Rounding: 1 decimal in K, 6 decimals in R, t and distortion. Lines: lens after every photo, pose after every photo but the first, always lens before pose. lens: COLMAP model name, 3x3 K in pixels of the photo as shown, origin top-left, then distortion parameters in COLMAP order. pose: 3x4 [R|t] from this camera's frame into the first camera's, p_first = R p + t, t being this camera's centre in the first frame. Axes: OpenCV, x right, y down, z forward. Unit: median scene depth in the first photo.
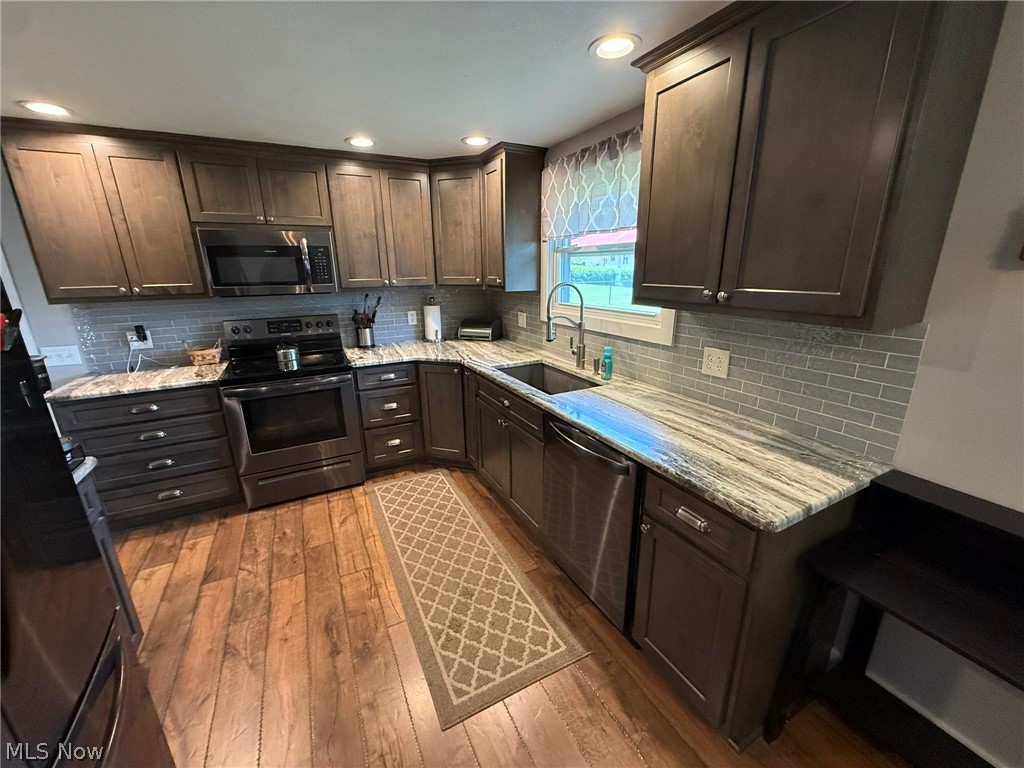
lens RADIAL K [[407.9, 0, 510.3], [0, 407.9, 384.0], [0, 0, 1]] dist [0.001096, -0.000588]
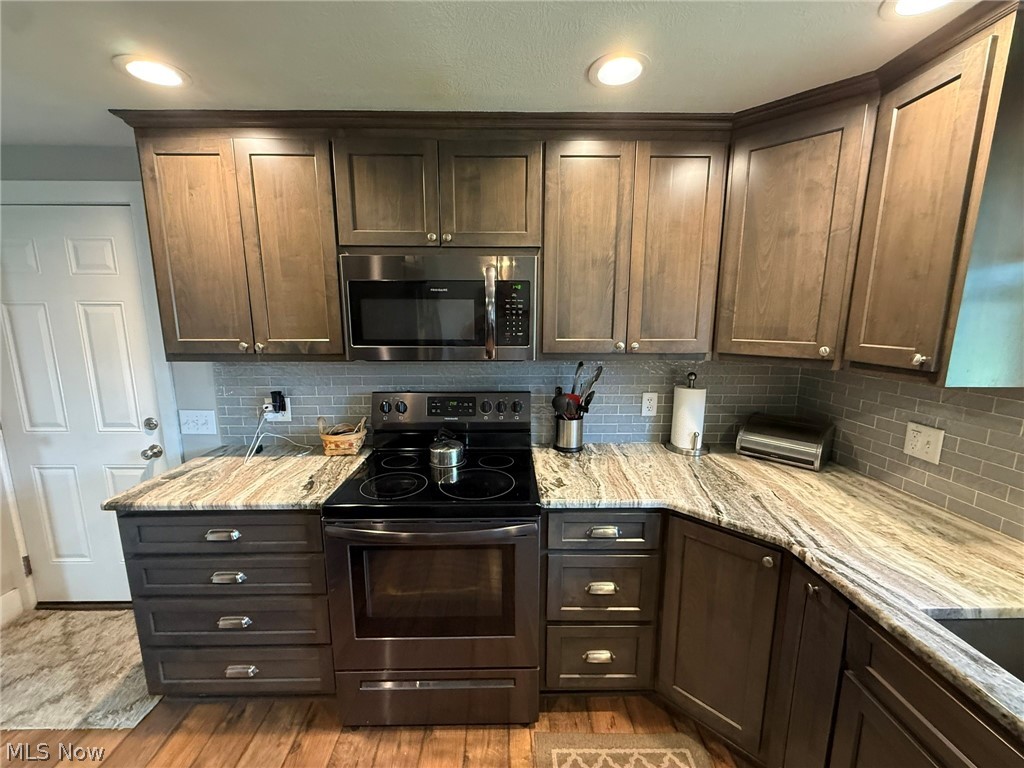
lens RADIAL K [[407.9, 0, 509.1], [0, 407.9, 383.7], [0, 0, 1]] dist [0.001096, -0.000588]
pose [[0.894612, 0.087363, -0.438220, -0.246232], [-0.137239, 0.987021, -0.083399, -0.169881], [0.425246, 0.134750, 0.894991, 0.581324]]
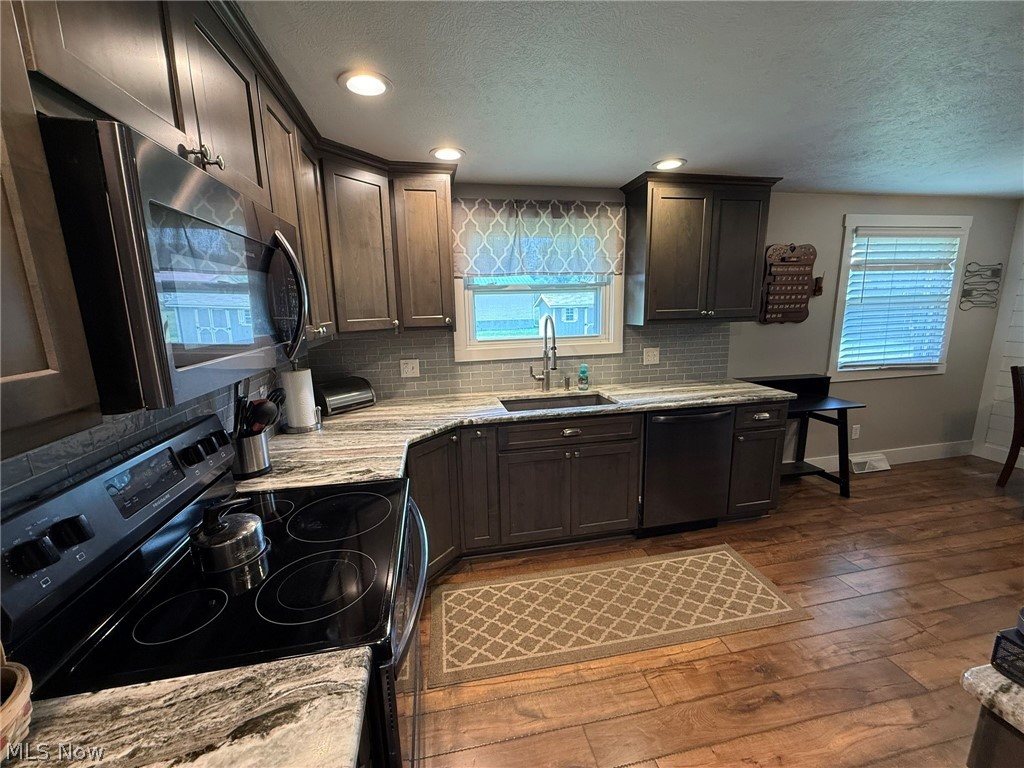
lens RADIAL K [[407.9, 0, 510.9], [0, 407.9, 384.0], [0, 0, 1]] dist [0.001096, -0.000588]
pose [[0.278945, -0.178132, 0.943641, -0.960513], [0.286580, 0.953310, 0.095243, -0.203561], [-0.916549, 0.243861, 0.316970, 0.773623]]
